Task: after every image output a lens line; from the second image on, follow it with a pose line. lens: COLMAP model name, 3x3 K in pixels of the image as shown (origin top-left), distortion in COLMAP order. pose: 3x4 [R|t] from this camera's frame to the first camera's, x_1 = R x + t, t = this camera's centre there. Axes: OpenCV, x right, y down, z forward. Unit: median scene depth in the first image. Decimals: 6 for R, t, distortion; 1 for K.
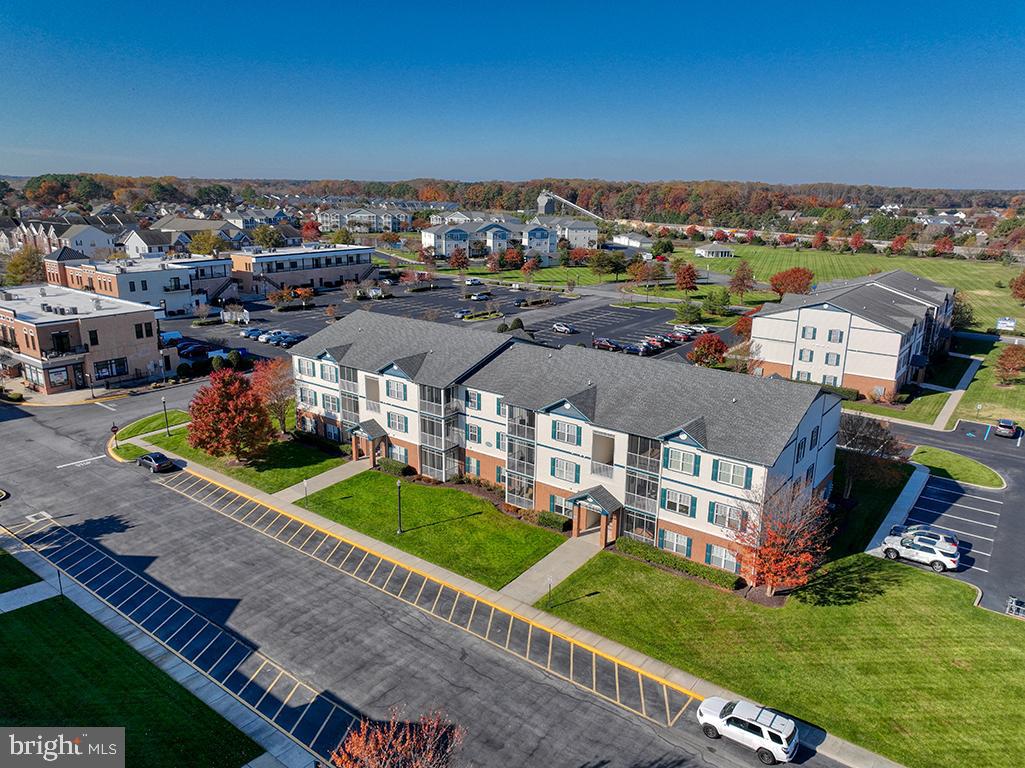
lens RADIAL K [[722.0, 0, 513.6], [0, 722.0, 383.8], [0, 0, 1]] dist [0.006284, 0.004763]
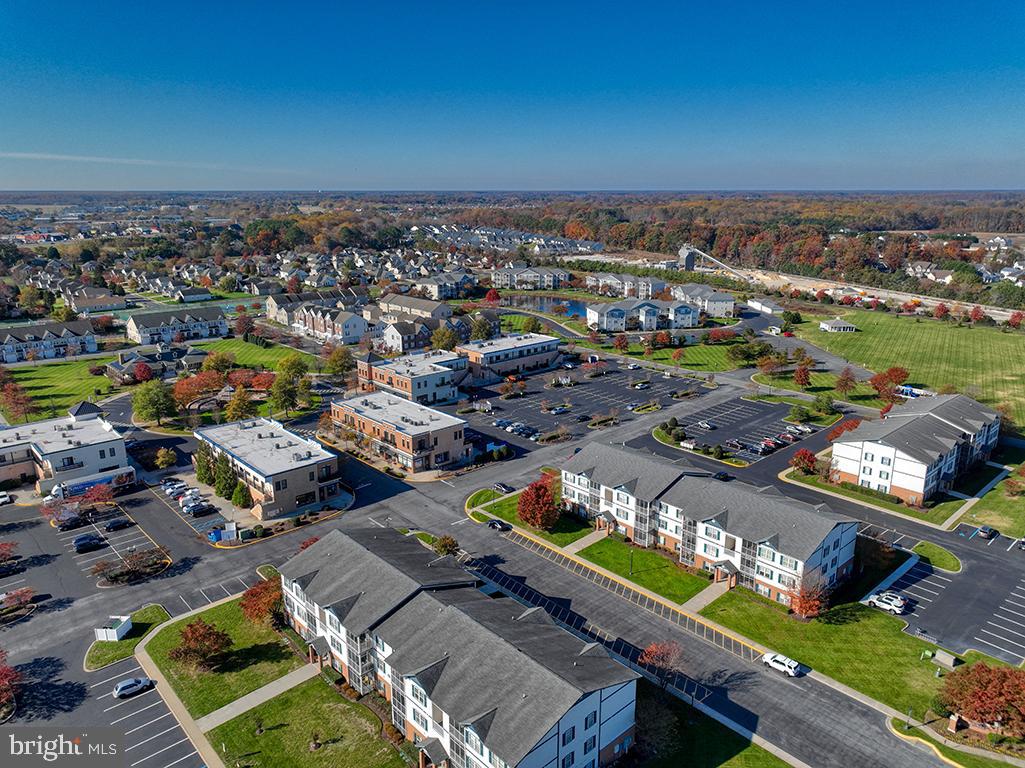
lens RADIAL K [[722.0, 0, 511.7], [0, 722.0, 383.8], [0, 0, 1]] dist [0.006284, 0.004763]
pose [[0.983698, 0.032339, -0.176896, -0.115609], [-0.033421, 0.999436, -0.003139, -0.273235], [0.176695, 0.009000, 0.984225, -0.950278]]
